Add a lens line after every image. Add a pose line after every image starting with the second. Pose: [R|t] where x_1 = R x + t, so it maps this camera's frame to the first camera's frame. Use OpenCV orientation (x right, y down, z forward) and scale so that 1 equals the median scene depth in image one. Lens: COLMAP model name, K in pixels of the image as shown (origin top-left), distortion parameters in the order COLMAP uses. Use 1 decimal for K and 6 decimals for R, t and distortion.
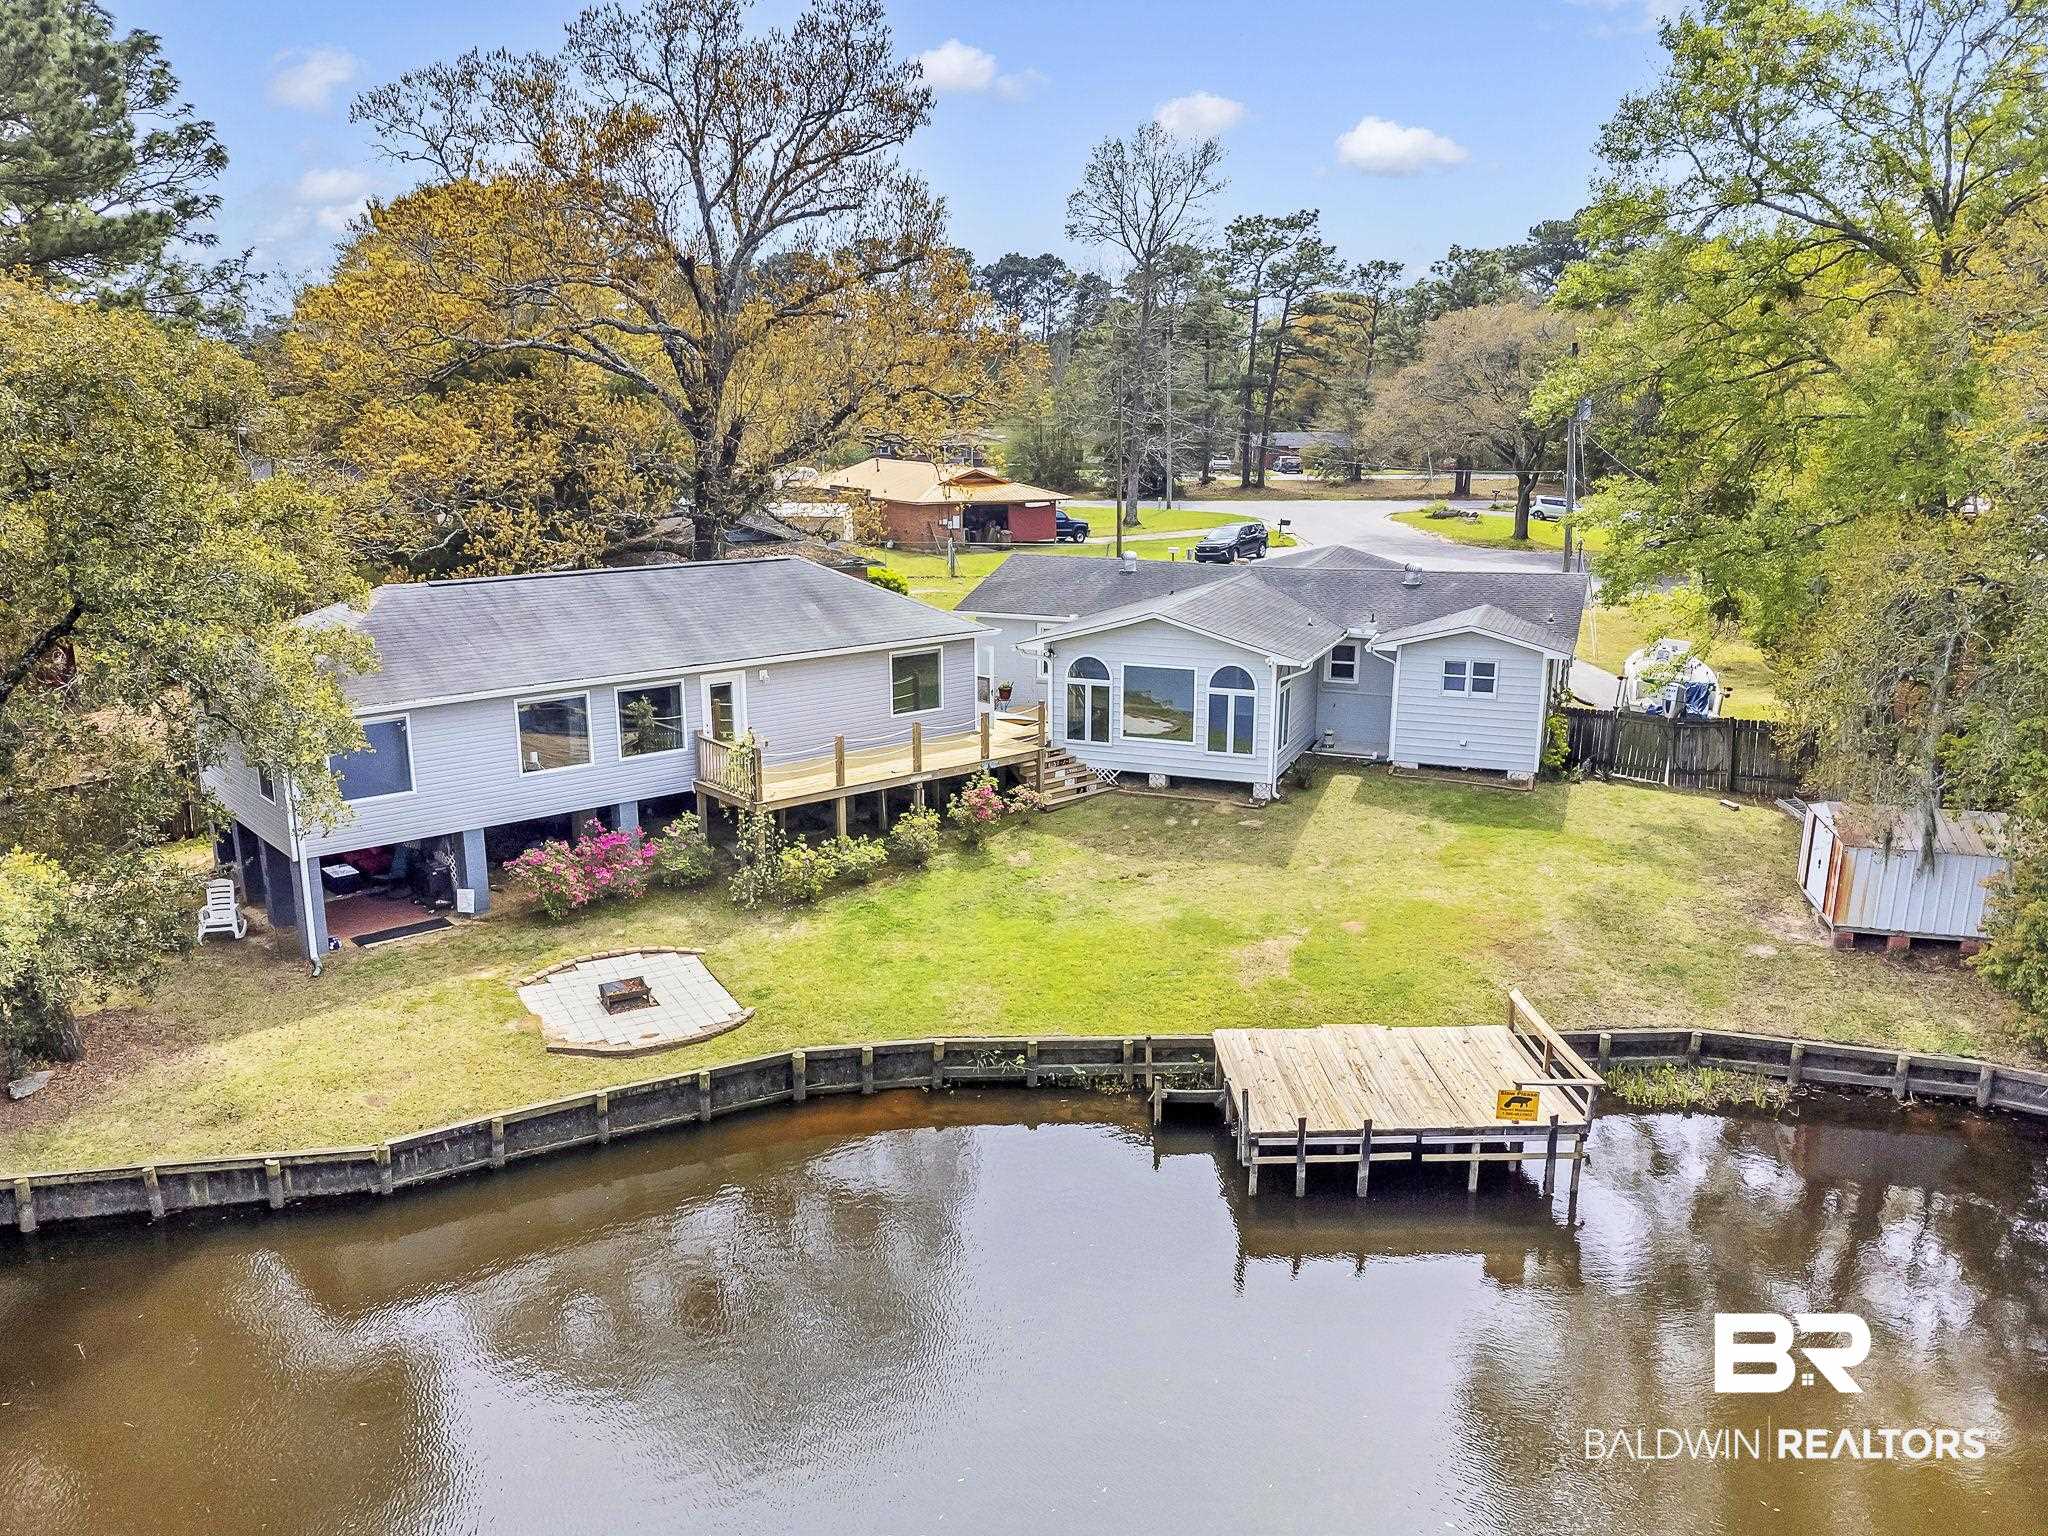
lens RADIAL K [[1572.0, 0, 1027.3], [0, 1572.0, 762.8], [0, 0, 1]] dist [0.103434, -0.282878]
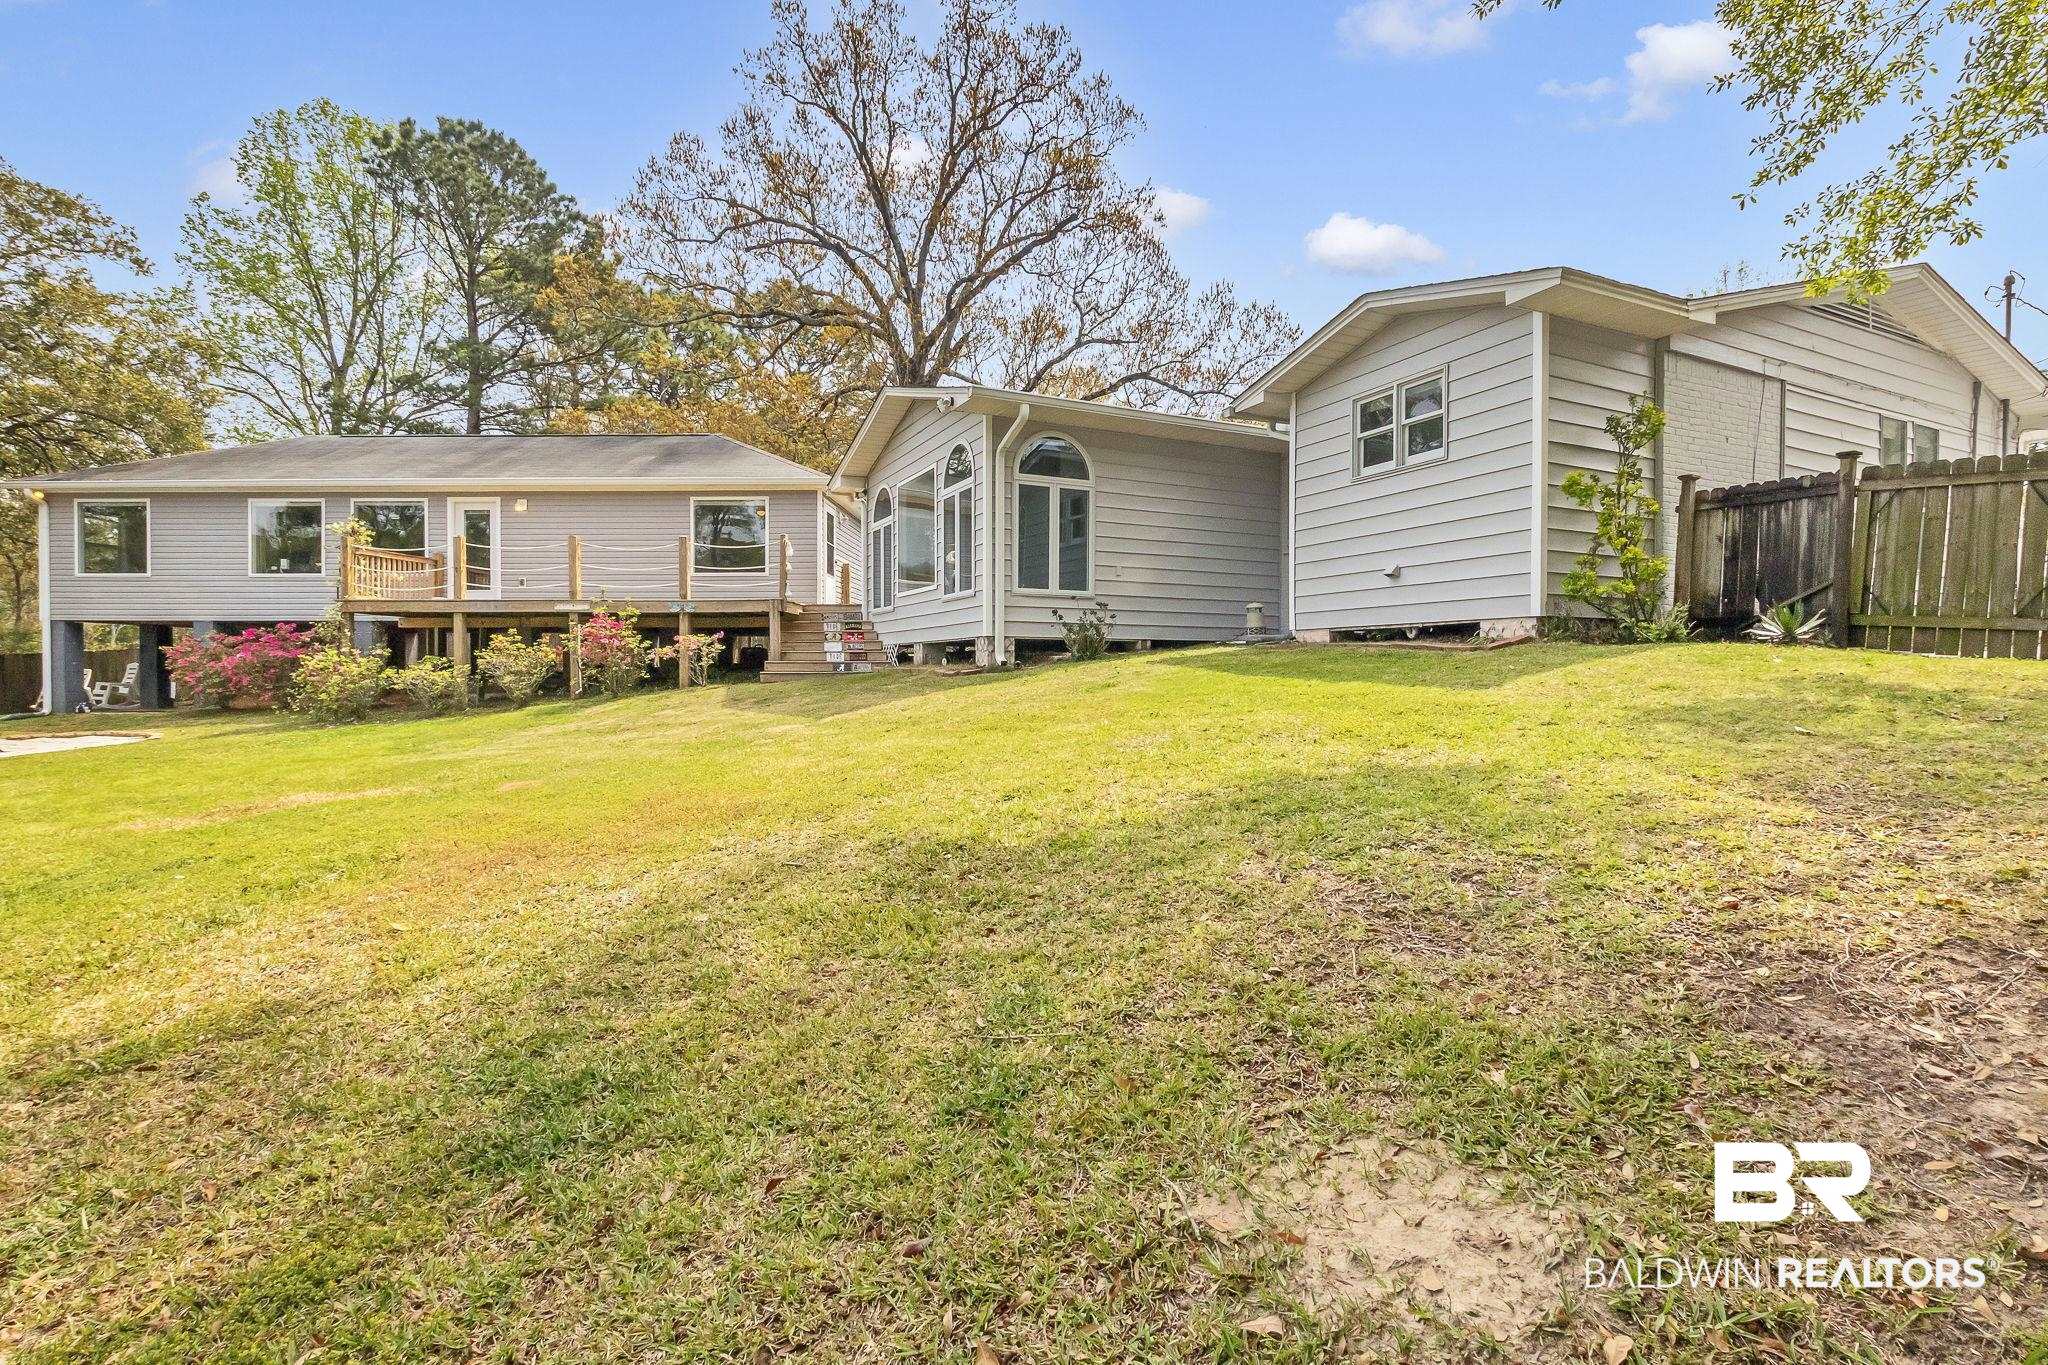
lens RADIAL K [[960.0, 0, 1031.7], [0, 960.0, 679.1], [0, 0, 1]] dist [0.001348, 0.000208]
pose [[0.738649, 0.004606, -0.674075, 0.437290], [-0.154428, 0.974539, -0.162562, 0.089869], [0.656163, 0.224173, 0.720553, 0.839339]]
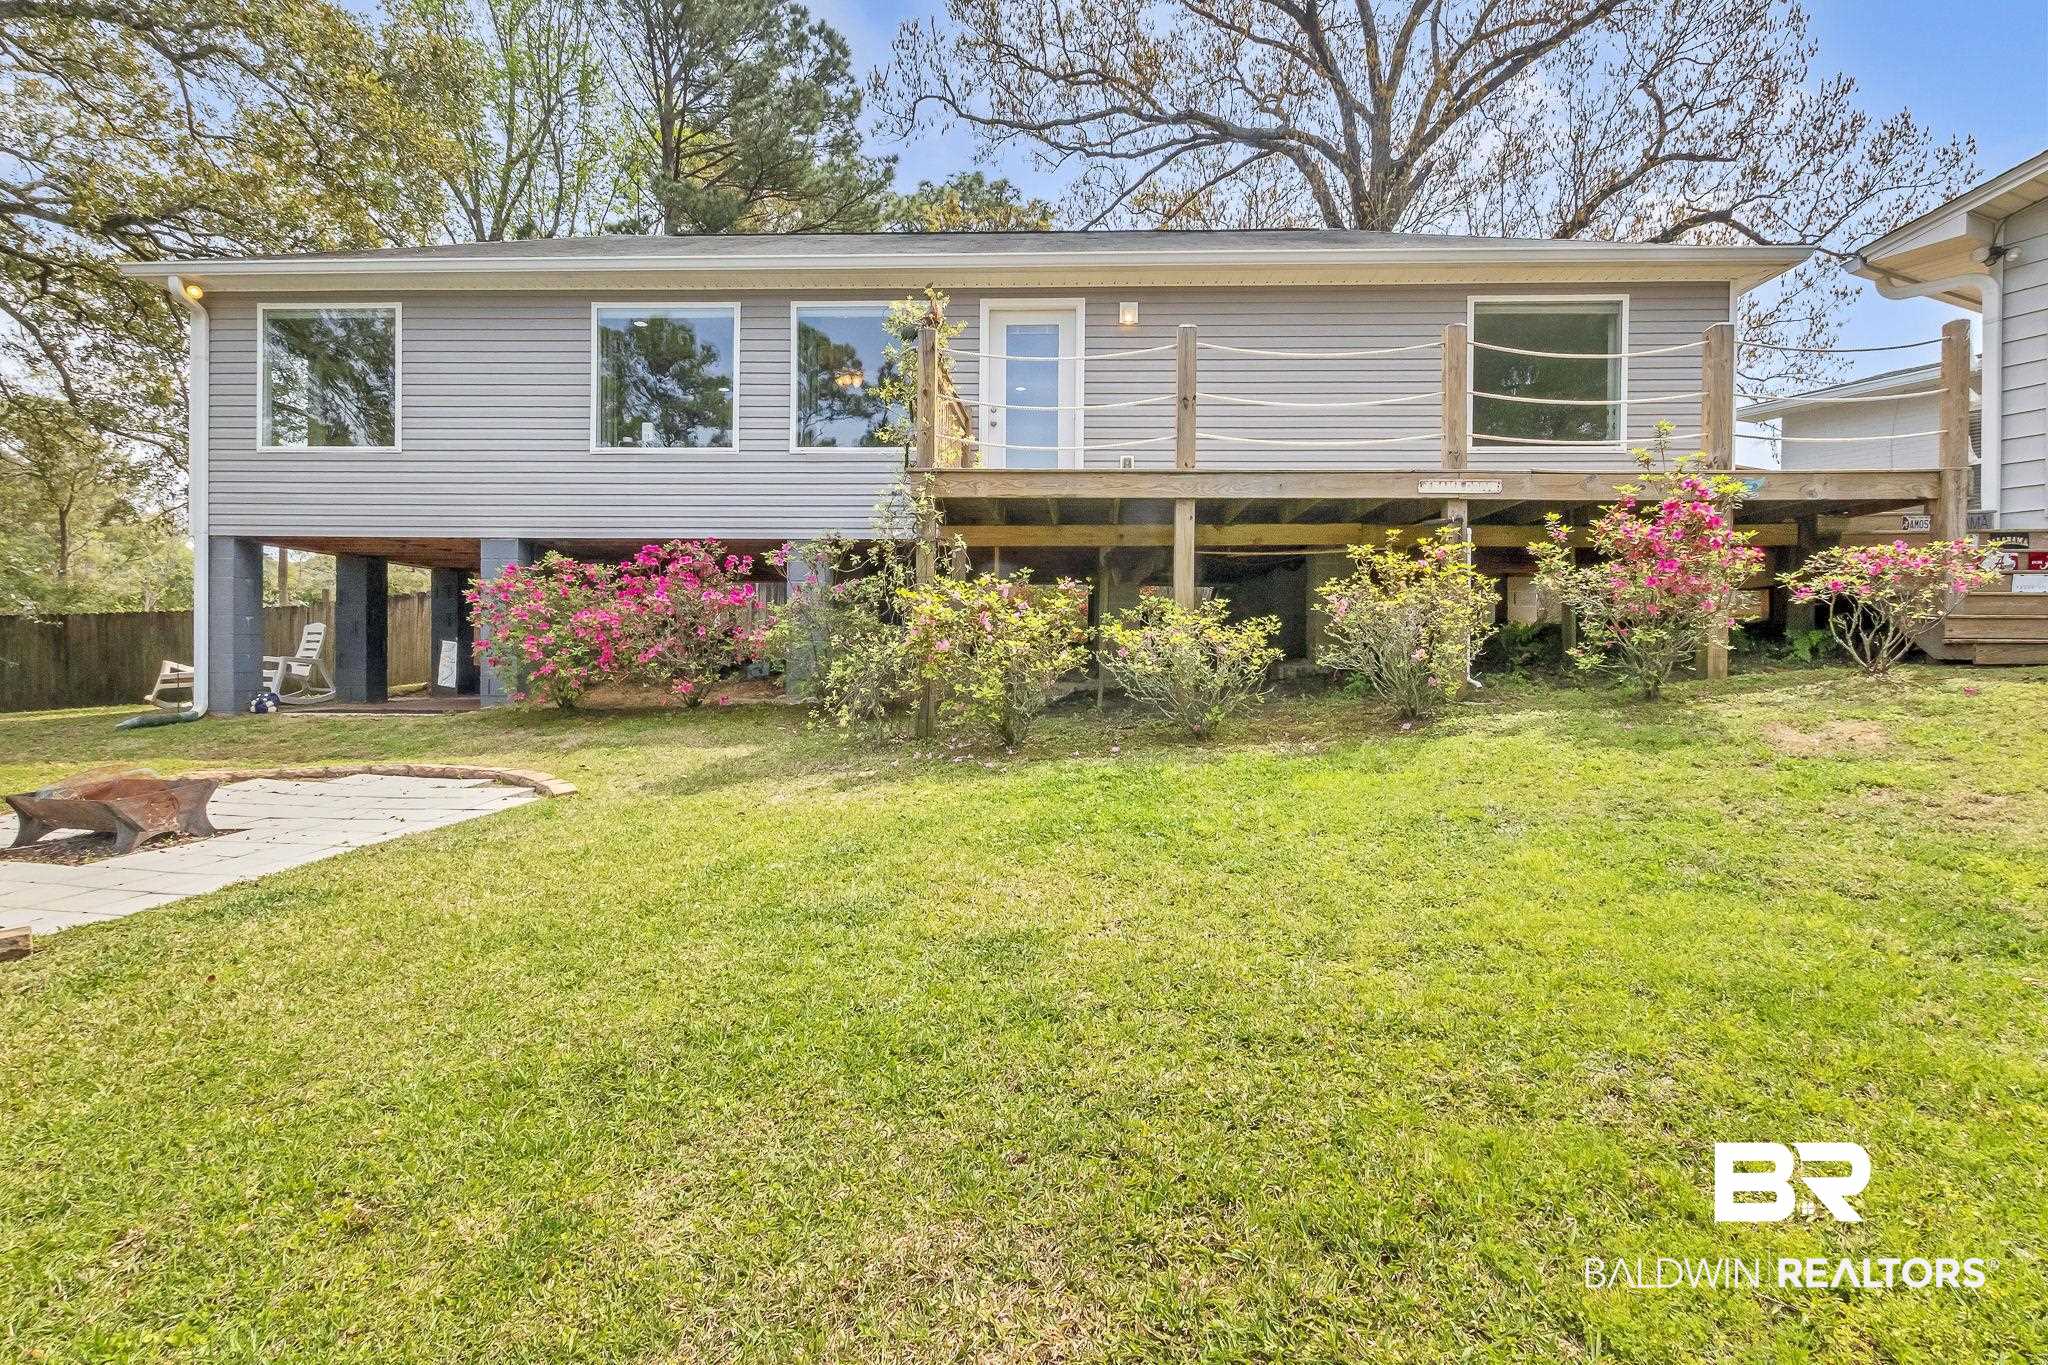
lens RADIAL K [[979.0, 0, 1018.1], [0, 979.0, 657.6], [0, 0, 1]] dist [0.005356, -0.001886]
pose [[0.728272, 0.005166, -0.685269, 0.008156], [-0.164316, 0.972117, -0.167299, 0.099786], [0.665298, 0.234439, 0.708814, 0.820157]]
